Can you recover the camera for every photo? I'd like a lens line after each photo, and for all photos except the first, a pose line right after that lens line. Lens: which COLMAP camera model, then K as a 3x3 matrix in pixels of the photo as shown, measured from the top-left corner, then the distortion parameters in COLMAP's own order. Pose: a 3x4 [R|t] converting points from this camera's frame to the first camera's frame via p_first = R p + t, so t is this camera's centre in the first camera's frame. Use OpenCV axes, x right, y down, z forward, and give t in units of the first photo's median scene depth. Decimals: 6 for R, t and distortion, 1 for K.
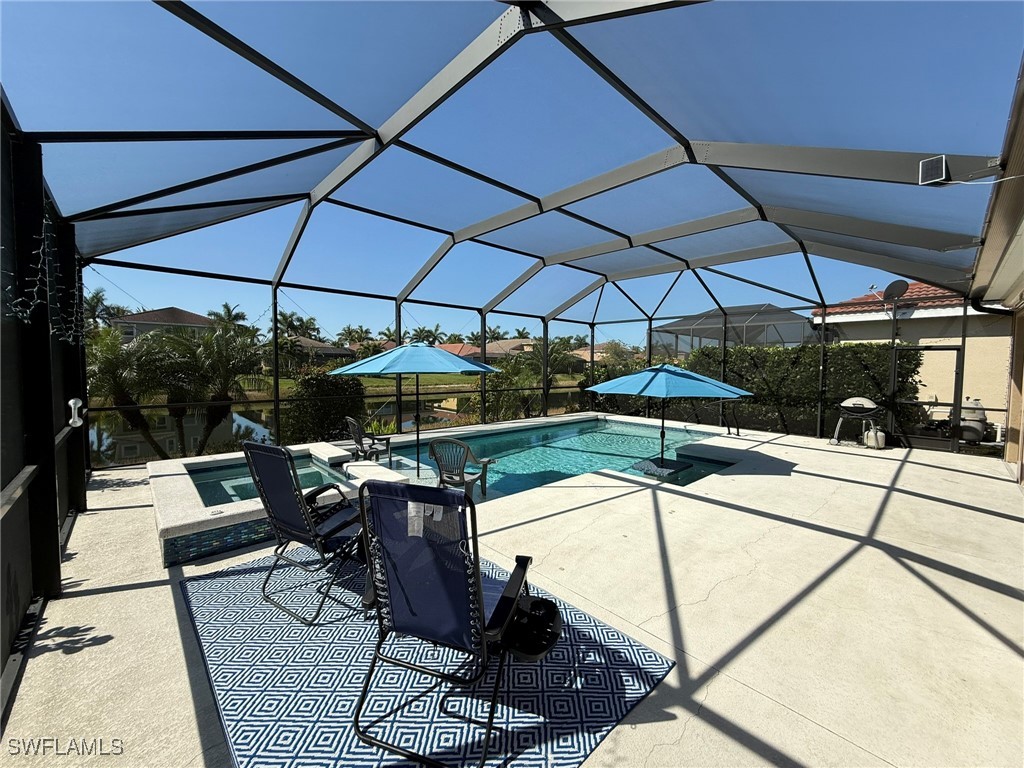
lens RADIAL K [[407.8, 0, 509.5], [0, 407.8, 382.3], [0, 0, 1]] dist [-0.000809, 0.000295]
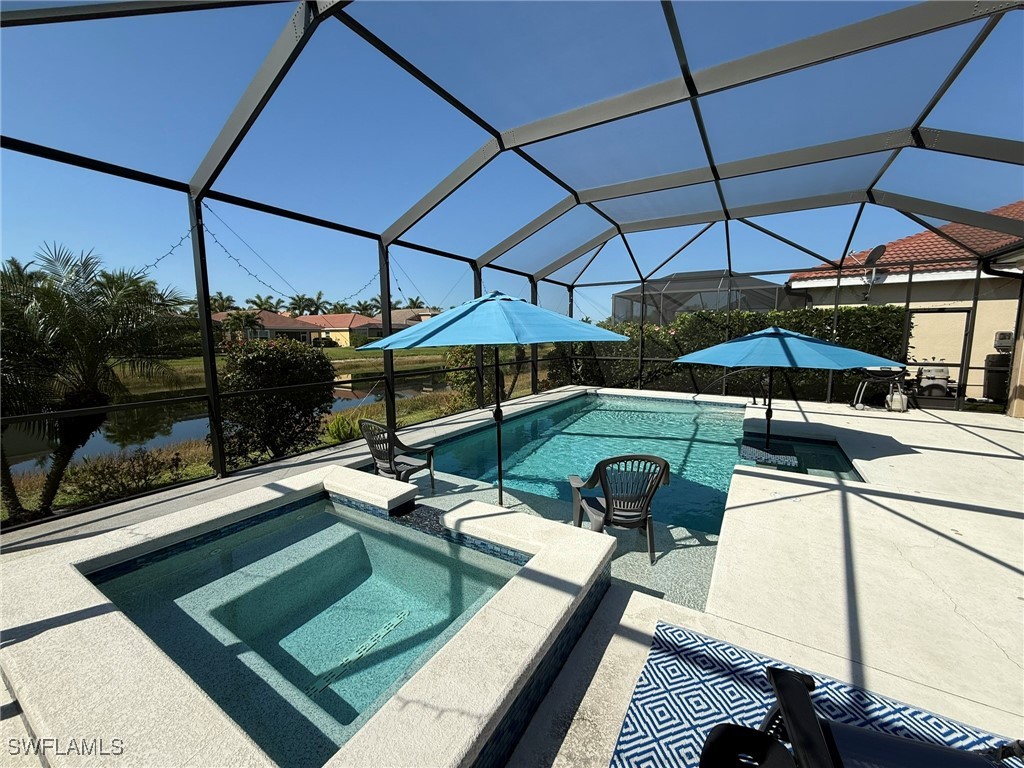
lens RADIAL K [[406.4, 0, 511.5], [0, 406.4, 391.2], [0, 0, 1]] dist [-0.004166, -0.000161]
pose [[0.962272, -0.052305, 0.267014, -0.239530], [0.027299, 0.994957, 0.096521, -0.008492], [-0.270716, -0.085590, 0.958847, 0.247189]]
